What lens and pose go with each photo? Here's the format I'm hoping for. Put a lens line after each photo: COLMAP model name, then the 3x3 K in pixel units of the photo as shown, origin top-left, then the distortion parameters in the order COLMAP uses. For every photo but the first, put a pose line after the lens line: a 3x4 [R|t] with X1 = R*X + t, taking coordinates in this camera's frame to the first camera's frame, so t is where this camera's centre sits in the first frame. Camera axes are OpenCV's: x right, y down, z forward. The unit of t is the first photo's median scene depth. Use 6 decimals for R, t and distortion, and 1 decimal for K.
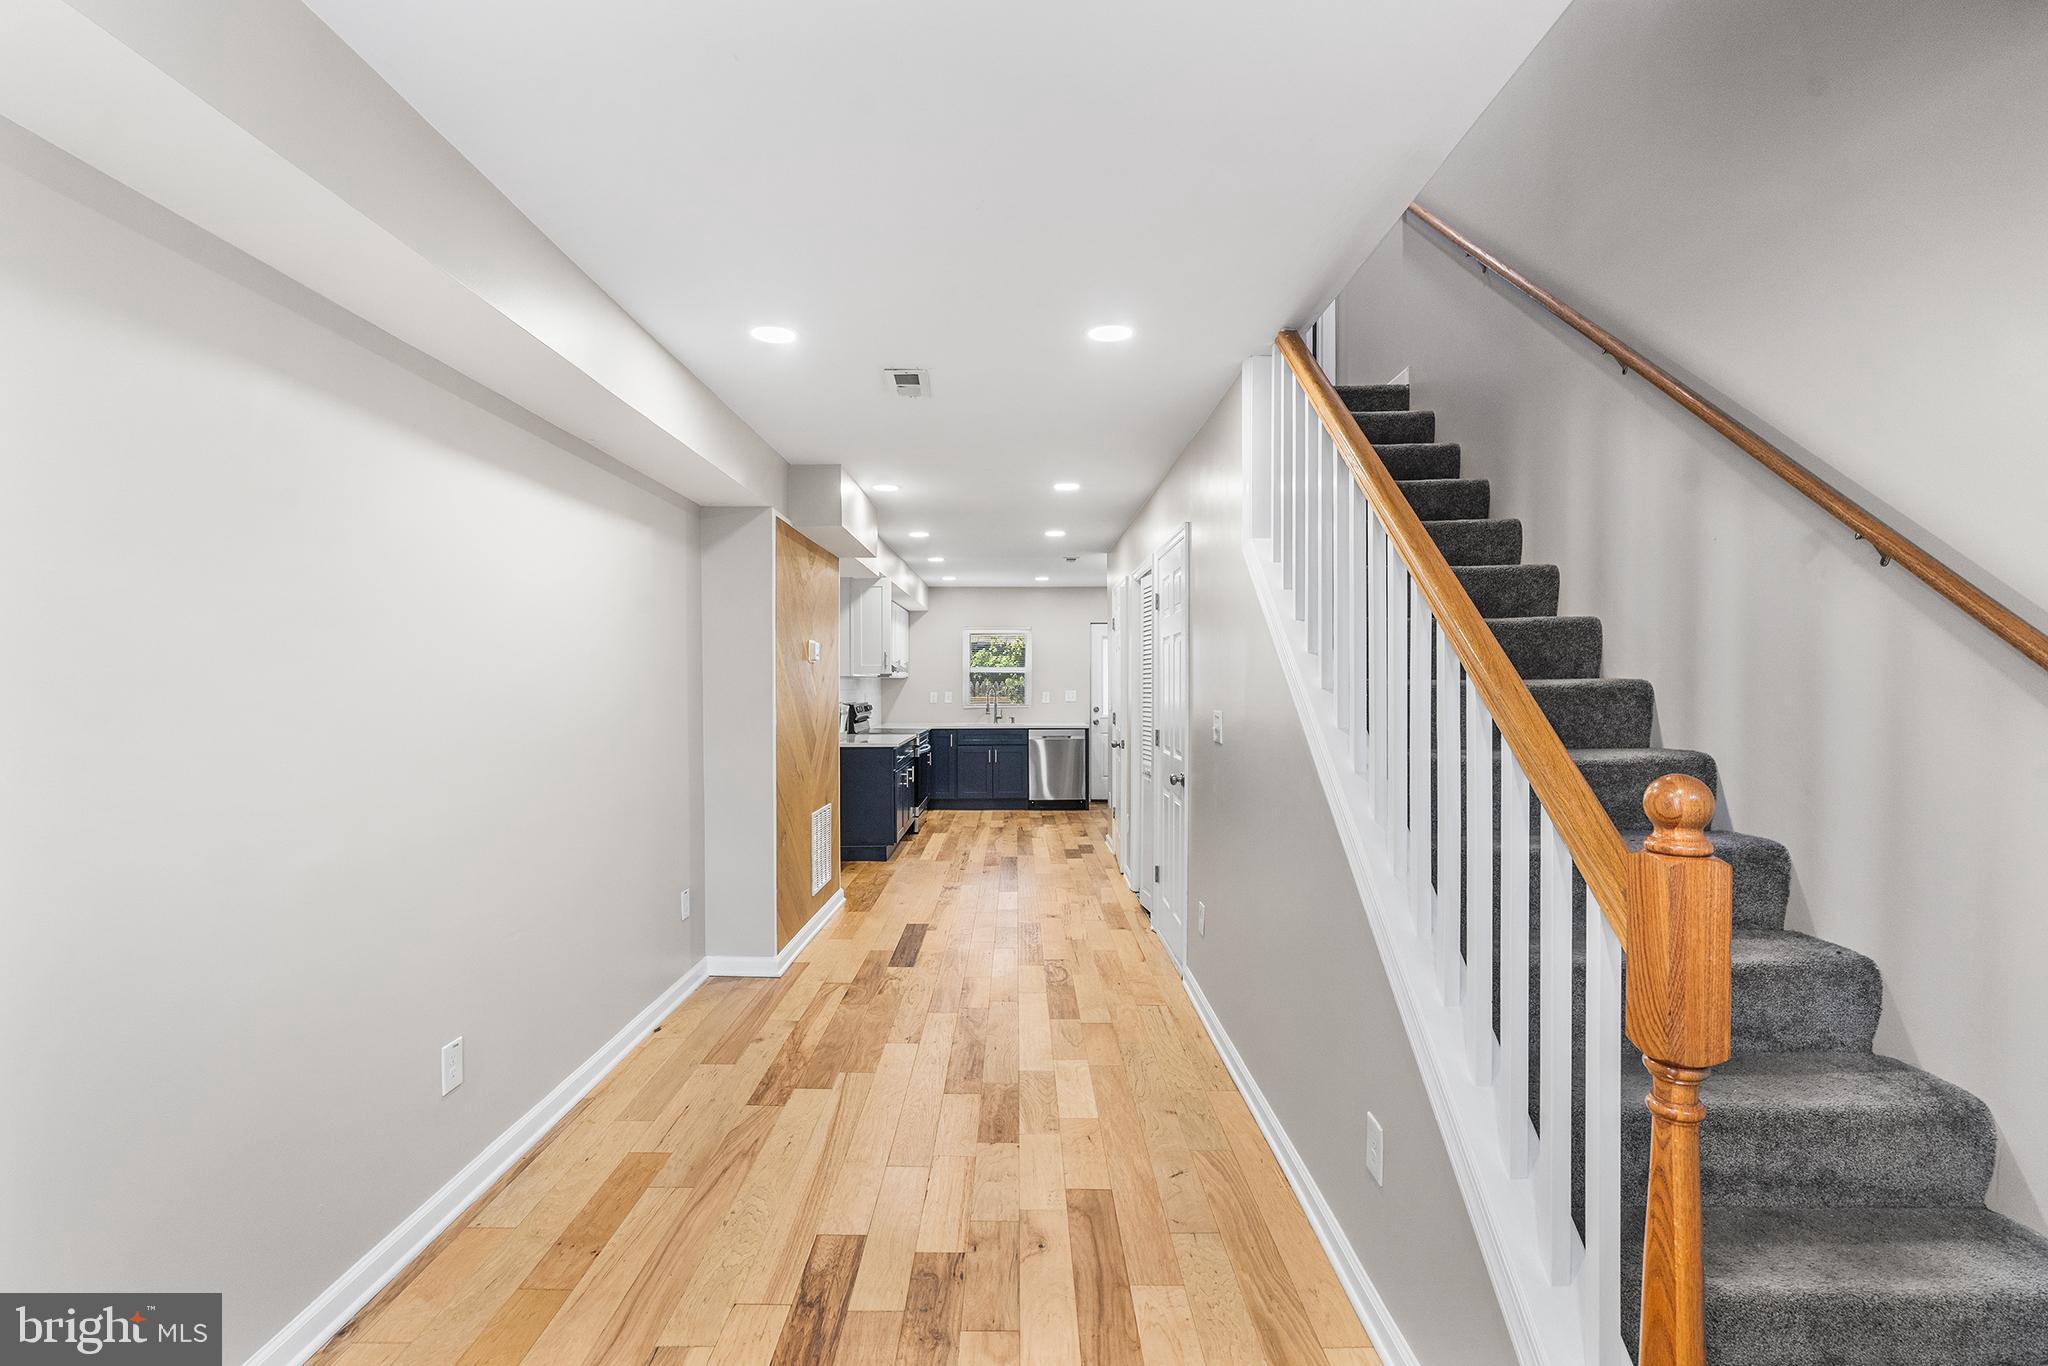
lens RADIAL K [[917.5, 0, 1027.9], [0, 917.5, 665.1], [0, 0, 1]] dist [-0.004880, 0.000027]
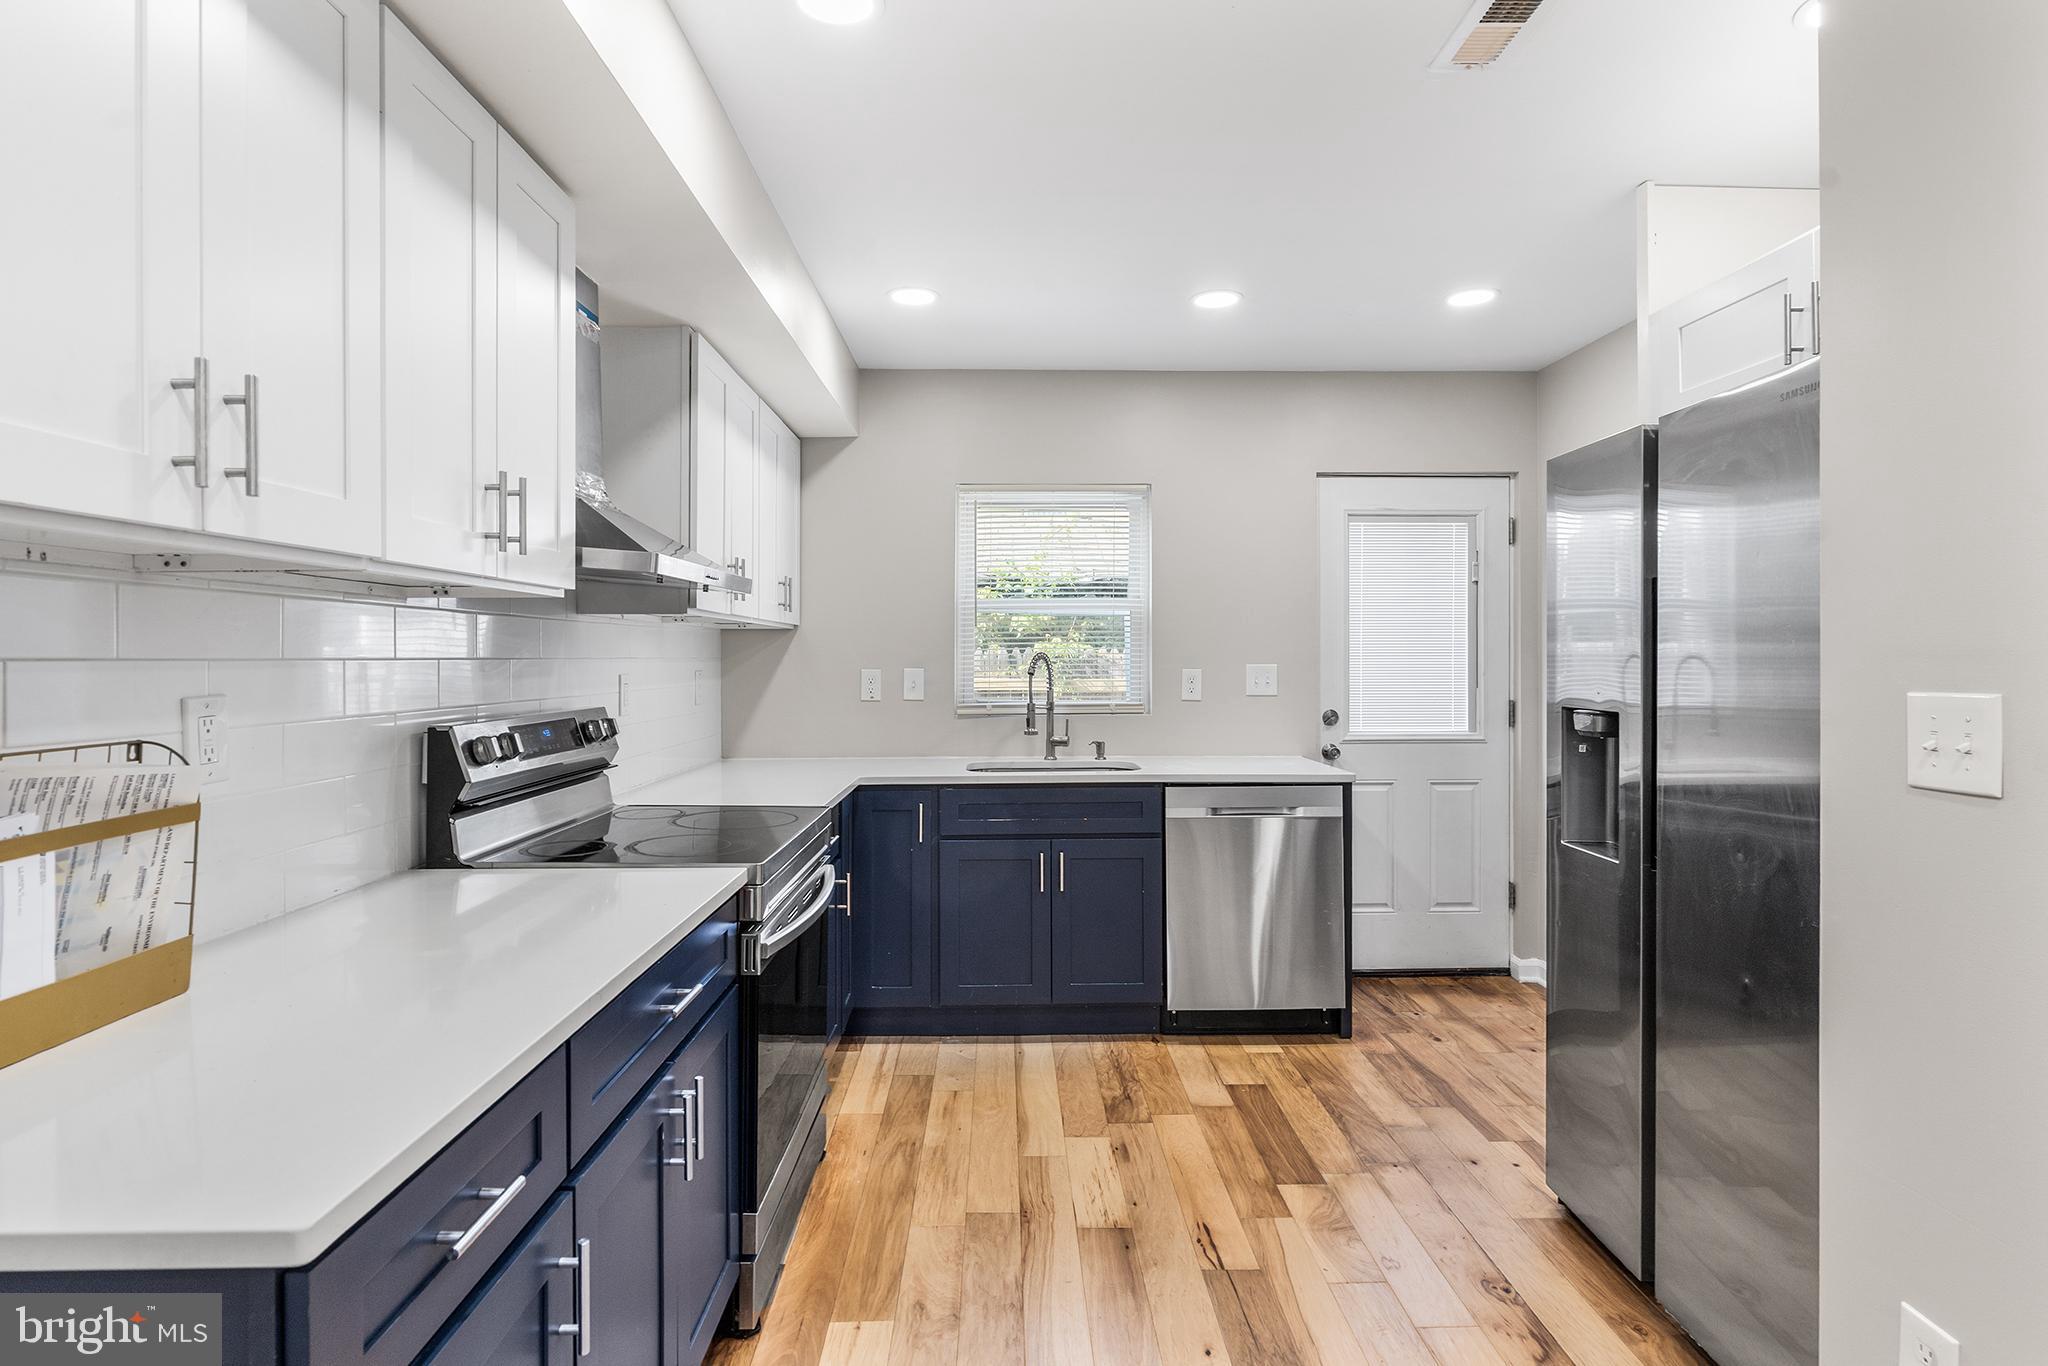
lens RADIAL K [[1021.6, 0, 1021.4], [0, 1021.6, 658.9], [0, 0, 1]] dist [-0.007818, 0.001835]
pose [[0.999981, -0.000542, 0.006089, -0.051887], [0.000418, 0.999792, 0.020374, 0.019248], [-0.006099, -0.020371, 0.999774, 0.663030]]
